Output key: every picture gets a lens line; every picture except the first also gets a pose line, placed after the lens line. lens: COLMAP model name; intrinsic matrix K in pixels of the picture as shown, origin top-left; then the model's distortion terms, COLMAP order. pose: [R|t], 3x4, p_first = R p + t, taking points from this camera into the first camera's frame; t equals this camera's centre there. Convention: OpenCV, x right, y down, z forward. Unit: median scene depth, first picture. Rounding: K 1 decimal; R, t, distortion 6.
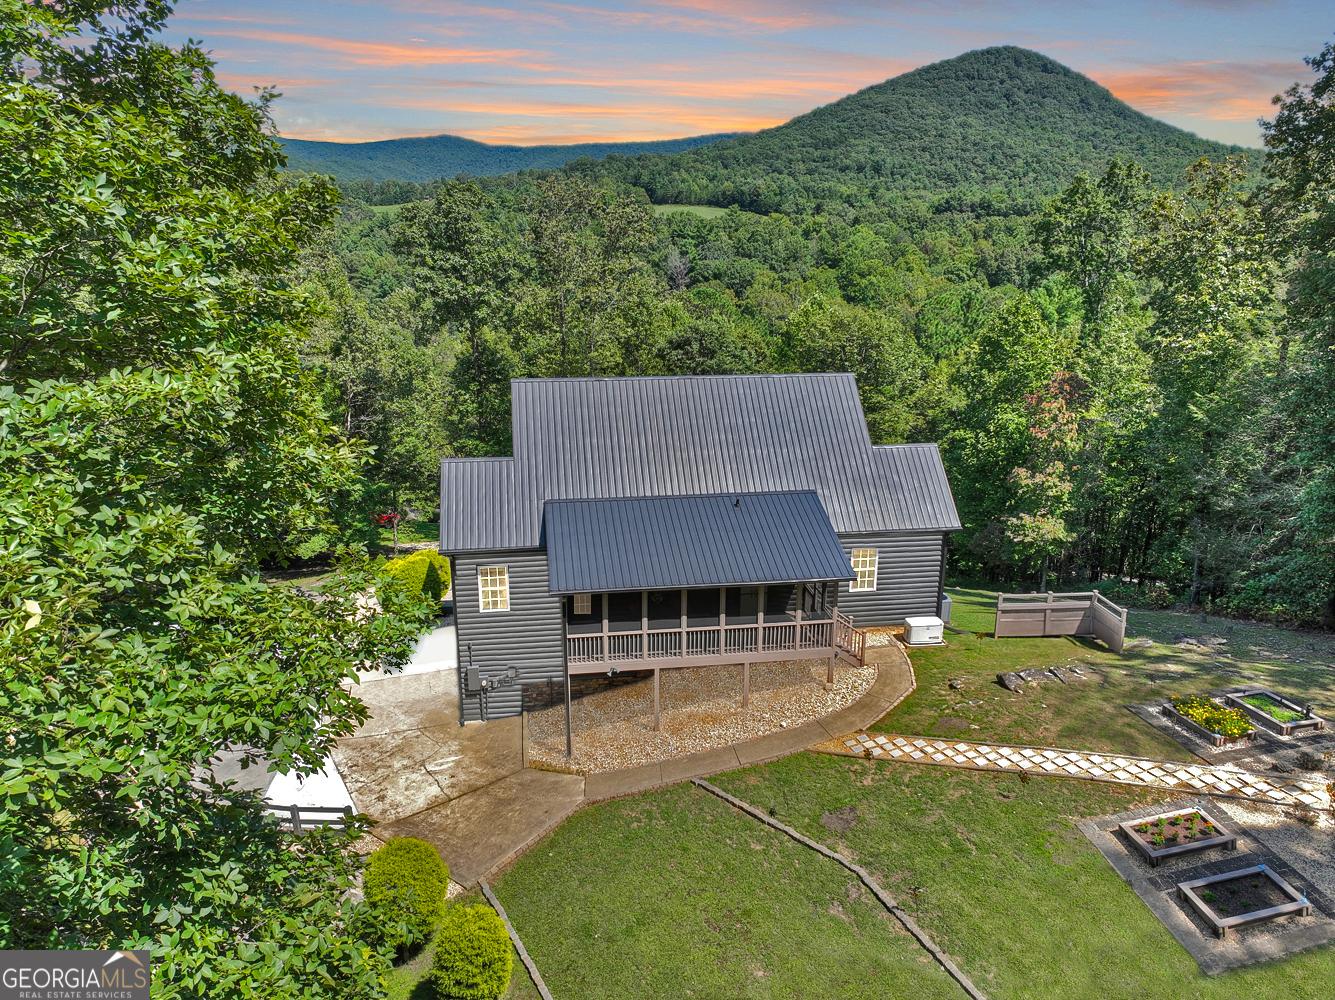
lens RADIAL K [[936.0, 0, 667.2], [0, 936.0, 497.2], [0, 0, 1]] dist [0.007245, -0.007865]
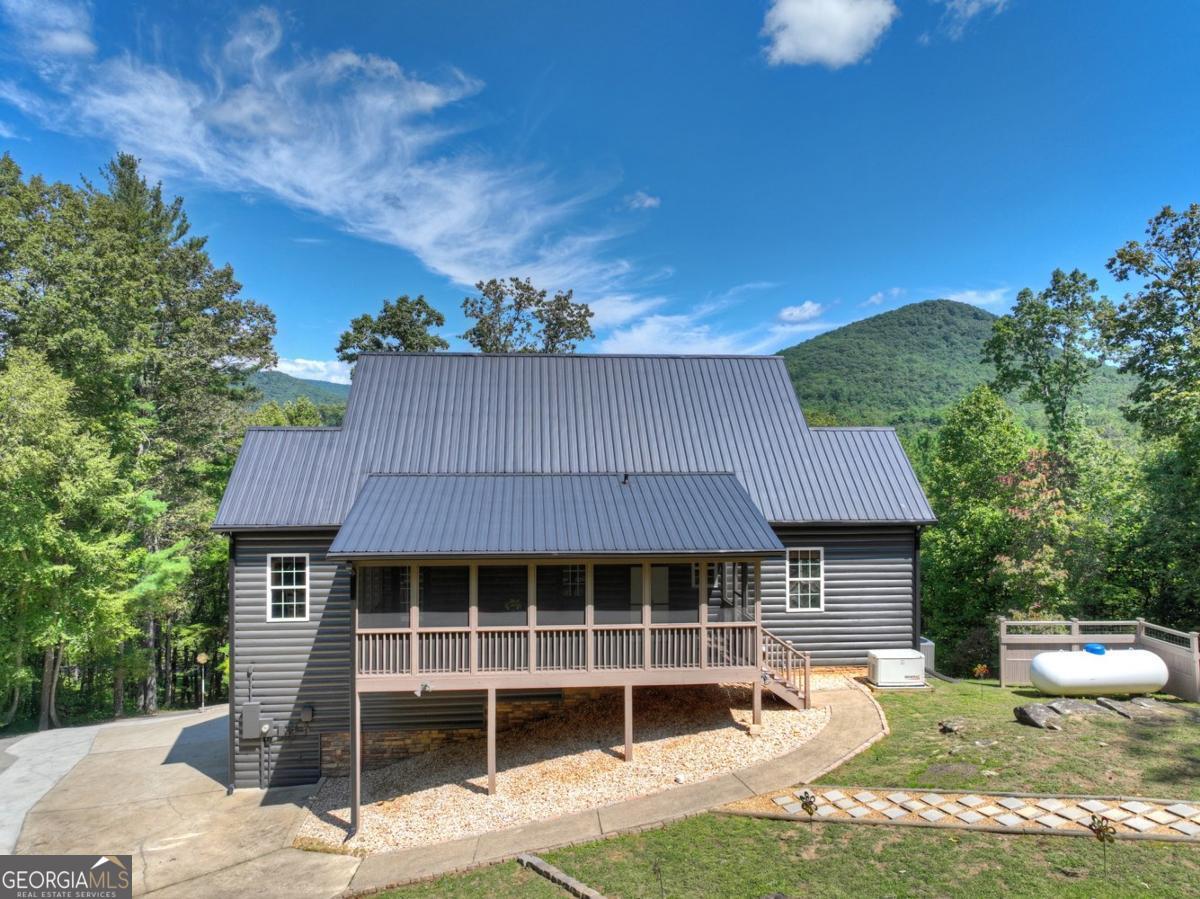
lens RADIAL K [[843.4, 0, 601.6], [0, 843.4, 446.6], [0, 0, 1]] dist [-0.005935, 0.017471]
pose [[0.997926, -0.005530, -0.064128, 0.058634], [-0.013060, 0.958180, -0.285867, 0.102922], [0.063027, 0.286112, 0.956121, 0.206980]]
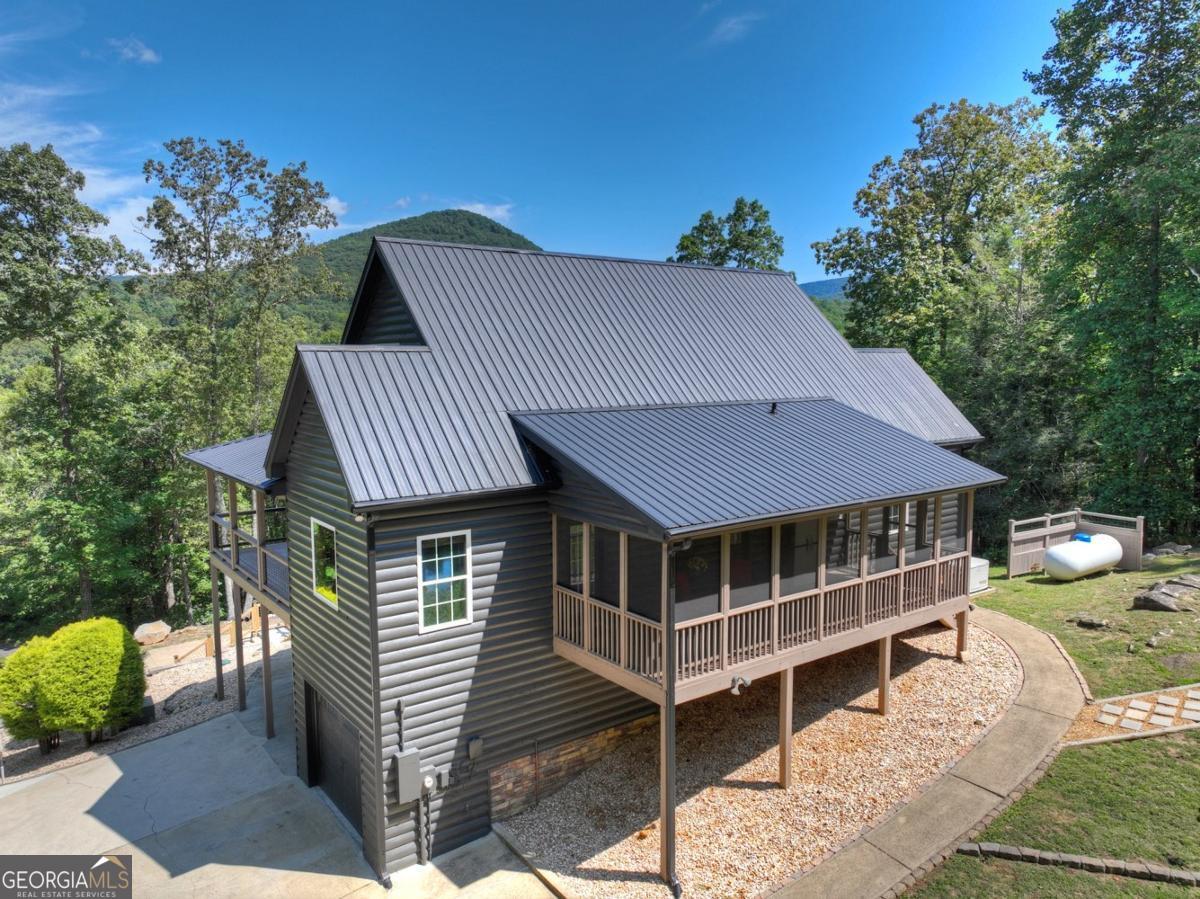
lens RADIAL K [[843.4, 0, 600.6], [0, 843.4, 452.6], [0, 0, 1]] dist [-0.005935, 0.017471]
pose [[0.881762, -0.056958, 0.468243, -0.186002], [0.135452, 0.981449, -0.135687, 0.059948], [-0.451829, 0.183068, 0.873119, 0.320689]]
